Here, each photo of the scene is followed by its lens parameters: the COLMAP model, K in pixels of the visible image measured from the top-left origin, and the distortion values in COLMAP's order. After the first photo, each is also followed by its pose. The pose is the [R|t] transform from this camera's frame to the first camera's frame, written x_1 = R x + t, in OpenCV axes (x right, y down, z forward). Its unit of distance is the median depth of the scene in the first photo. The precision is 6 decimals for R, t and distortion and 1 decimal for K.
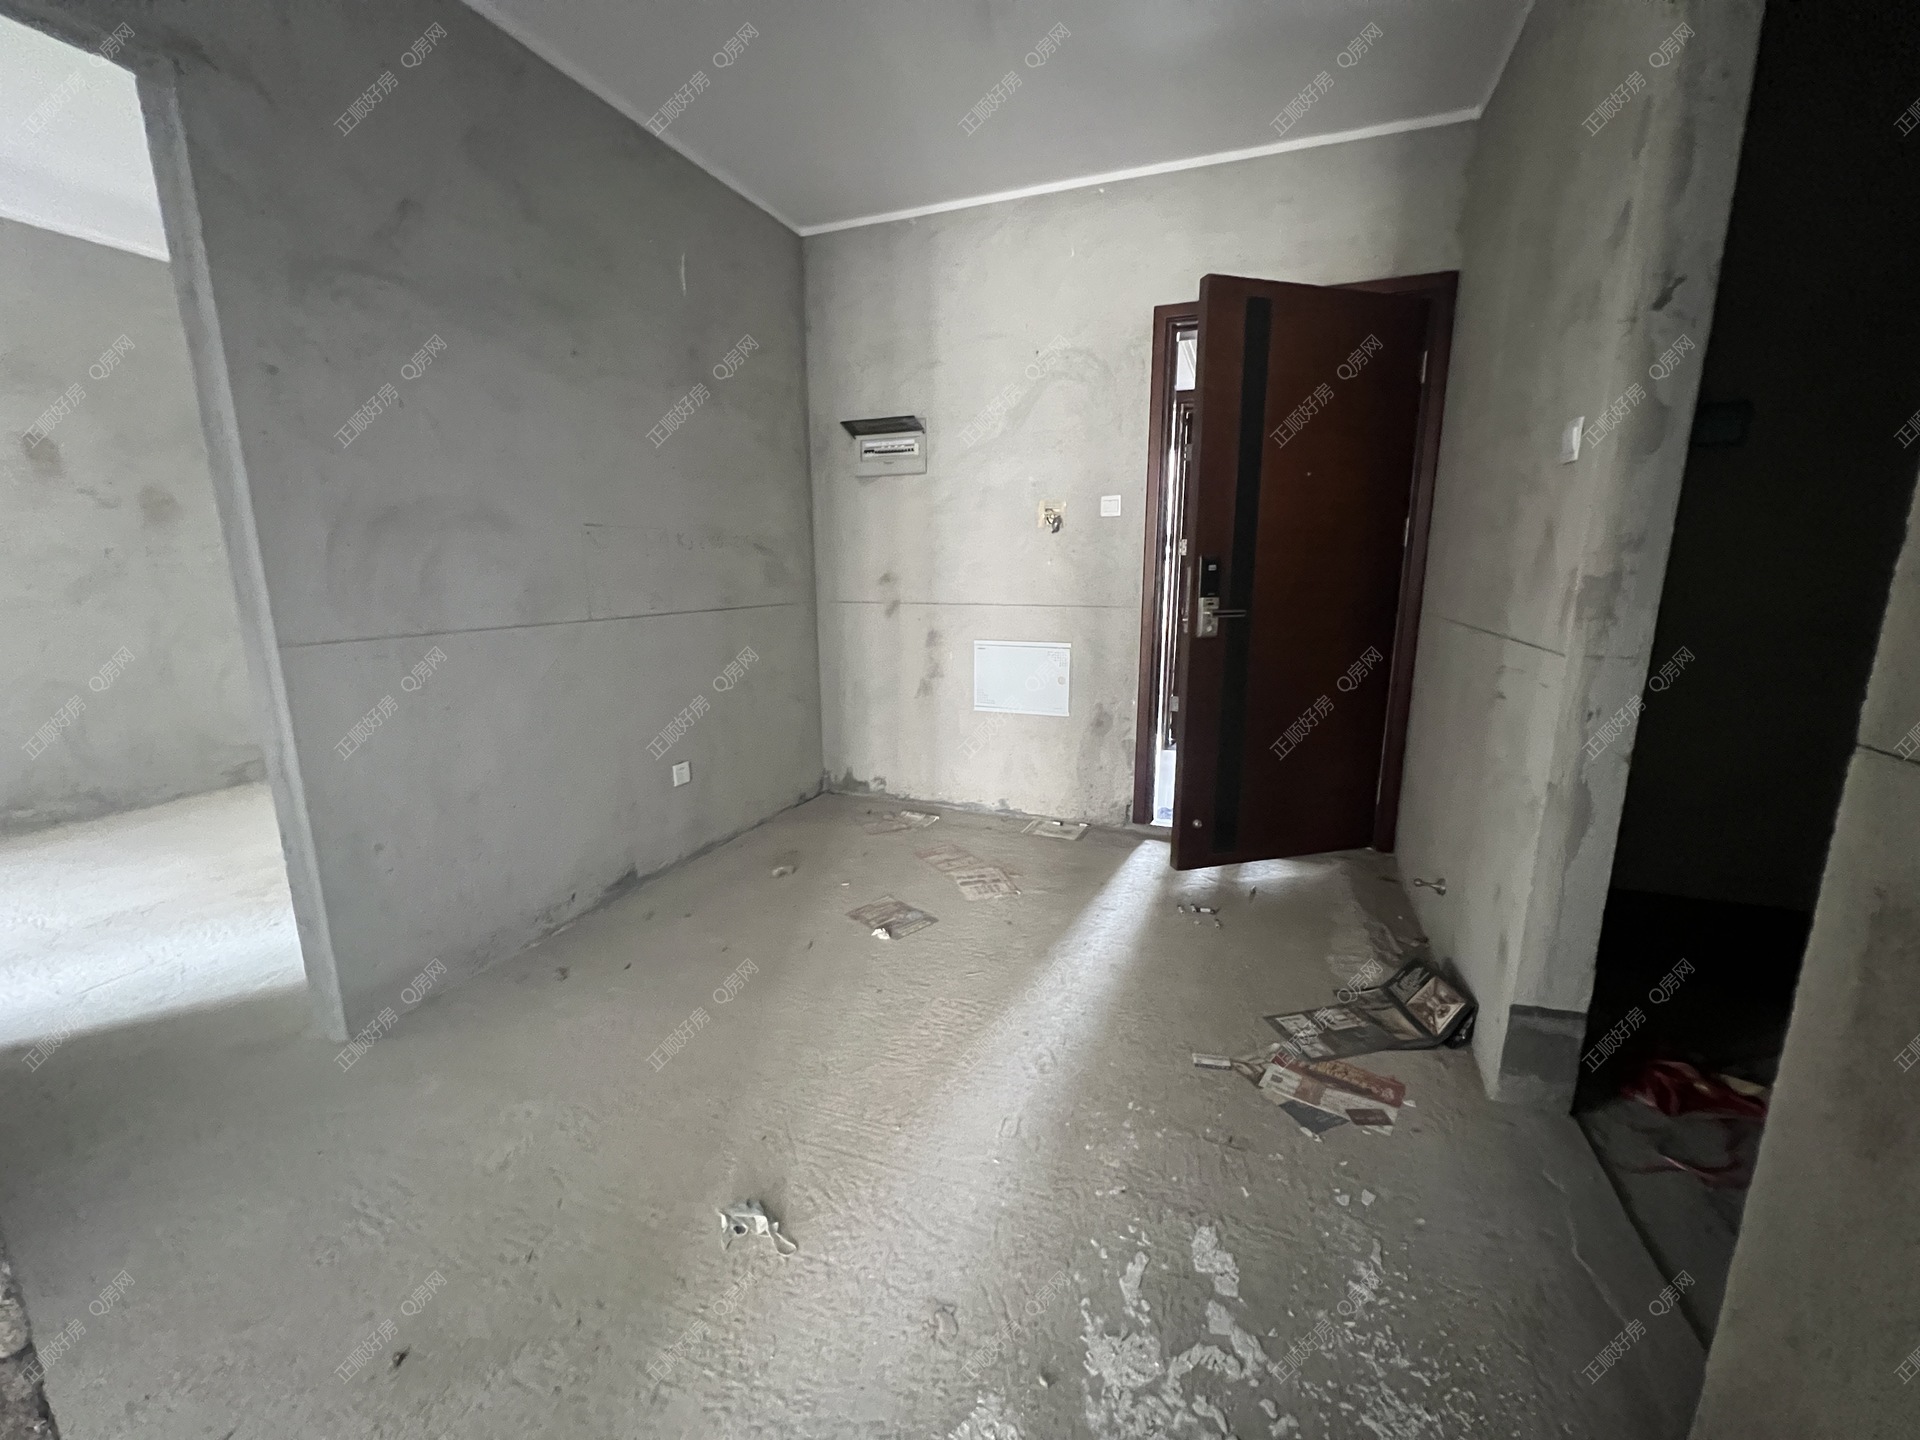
lens RADIAL K [[767.1, 0, 960.0], [0, 767.1, 720.0], [0, 0, 1]] dist [0.000353, -0.000041]
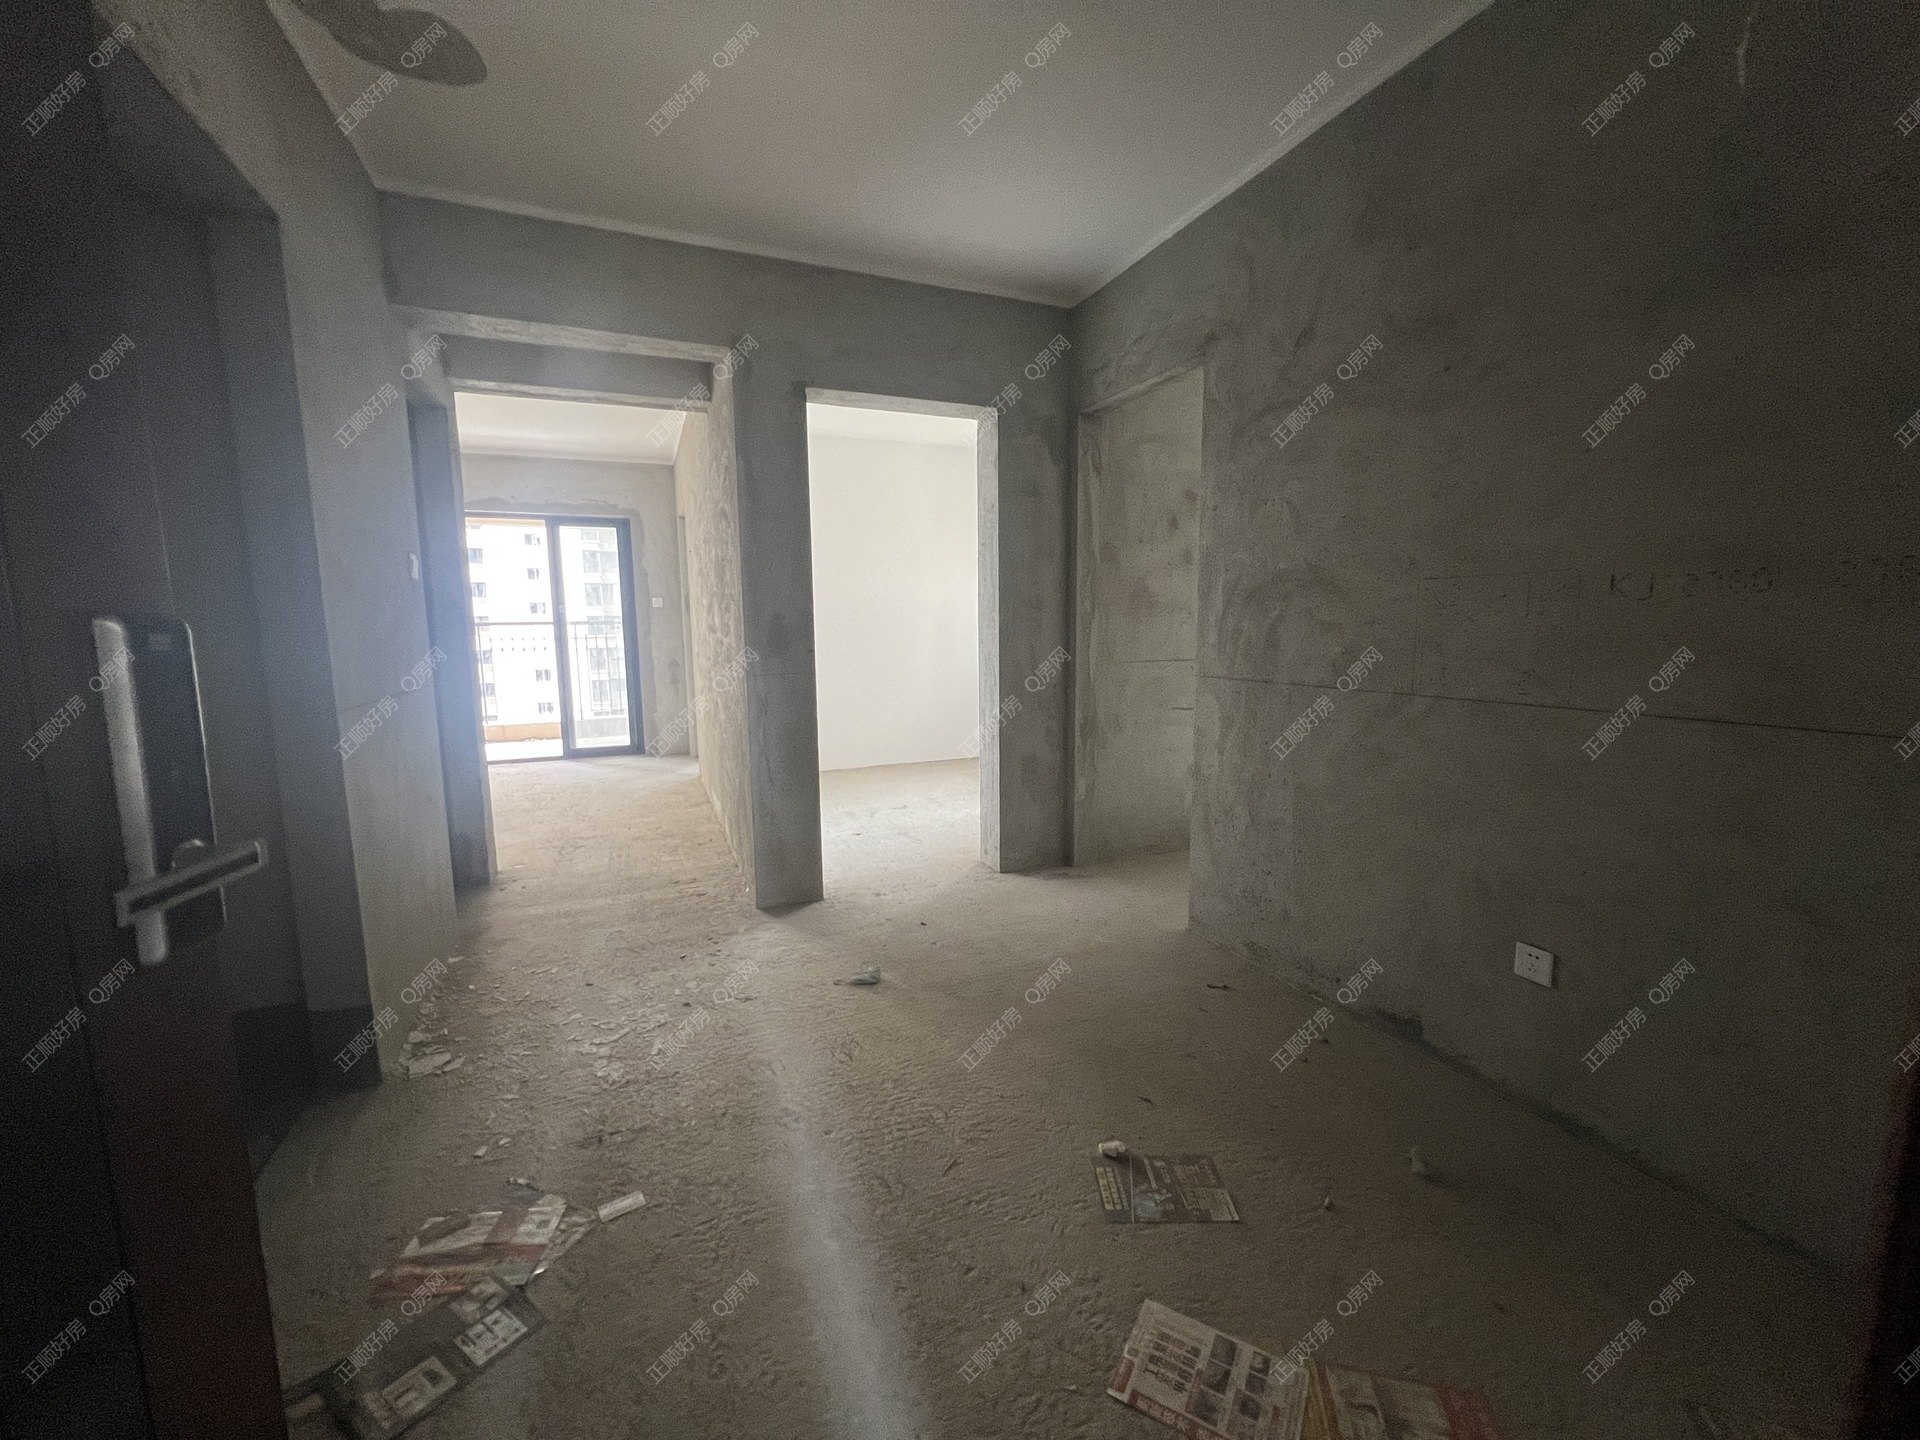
lens RADIAL K [[767.1, 0, 960.0], [0, 767.1, 720.0], [0, 0, 1]] dist [0.000353, -0.000041]
pose [[-0.714276, 0.099430, -0.692765, 0.402046], [-0.127534, 0.954791, 0.268531, -0.241962], [0.688146, 0.280157, -0.669304, 1.131104]]
